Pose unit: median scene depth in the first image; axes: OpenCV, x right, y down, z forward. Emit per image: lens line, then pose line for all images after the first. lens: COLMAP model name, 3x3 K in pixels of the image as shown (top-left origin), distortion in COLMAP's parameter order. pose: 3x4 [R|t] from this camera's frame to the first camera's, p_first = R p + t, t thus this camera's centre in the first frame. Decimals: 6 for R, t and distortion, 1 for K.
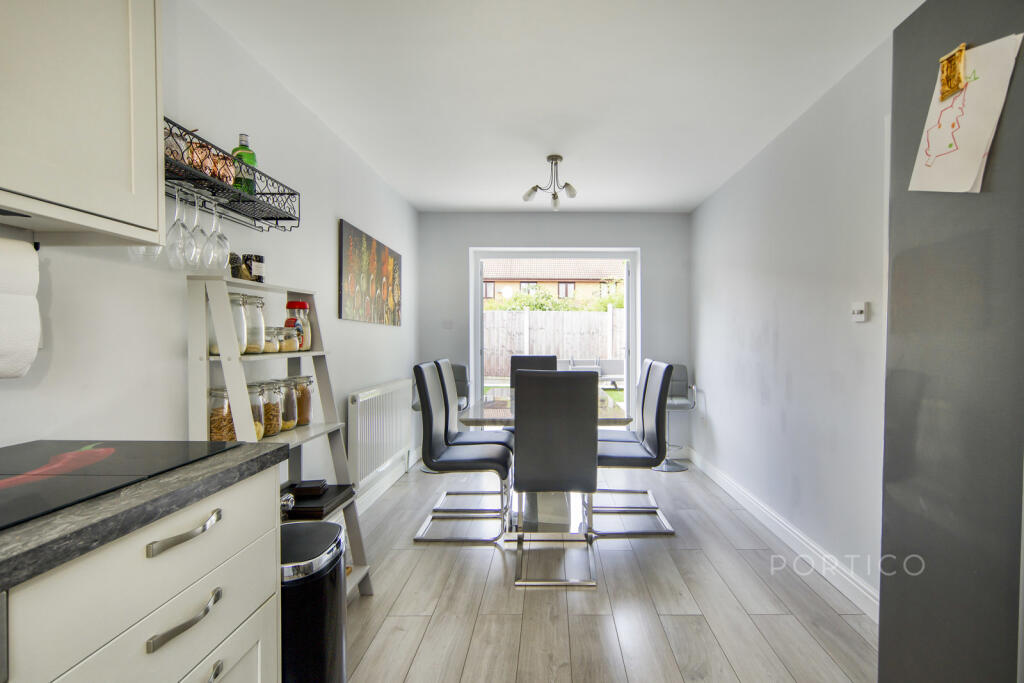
lens RADIAL K [[485.2, 0, 526.8], [0, 485.2, 340.5], [0, 0, 1]] dist [-0.000617, 0.000061]
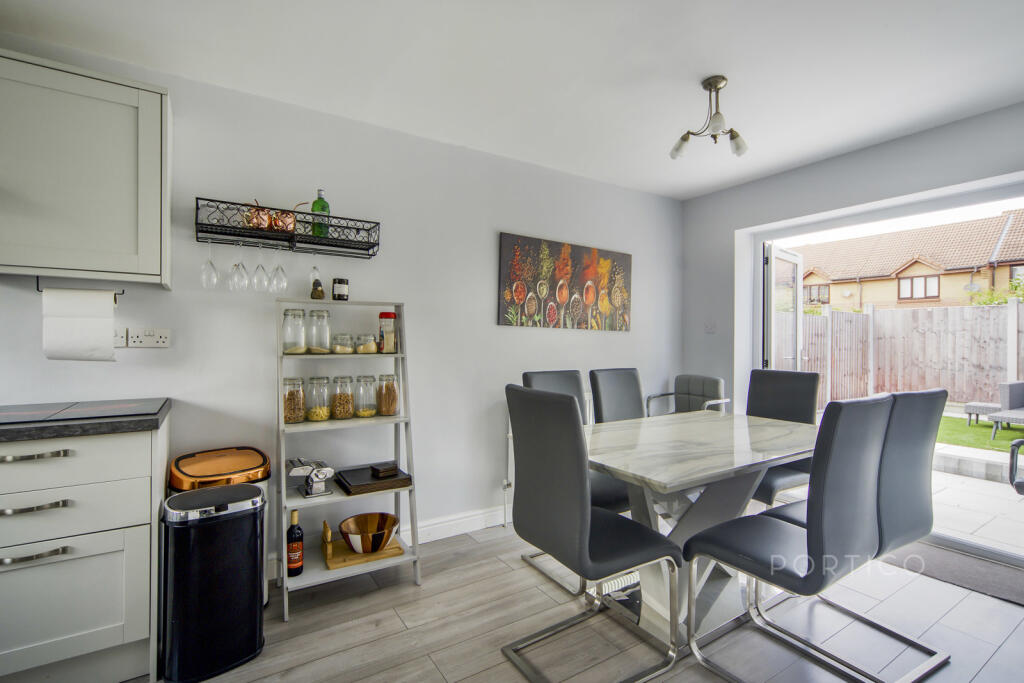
lens RADIAL K [[462.2, 0, 508.4], [0, 462.2, 335.9], [0, 0, 1]] dist [0.000126, 0.000469]
pose [[0.572005, -0.008496, -0.820206, 0.393016], [-0.011414, 0.999767, -0.018316, -0.001955], [0.820170, 0.019838, 0.571775, 0.364784]]
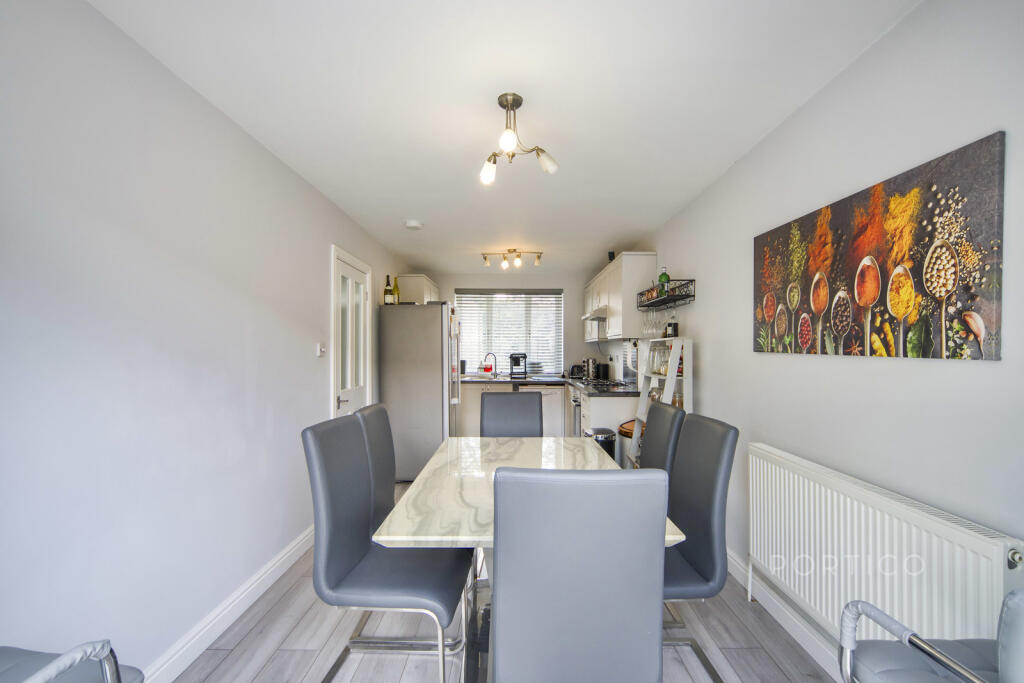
lens RADIAL K [[462.2, 0, 508.4], [0, 462.2, 335.9], [0, 0, 1]] dist [0.000126, 0.000469]
pose [[-0.999291, -0.005427, -0.037268, 0.076515], [-0.004566, 0.999721, -0.023155, -0.043824], [0.037383, -0.022969, -0.999037, 1.528486]]
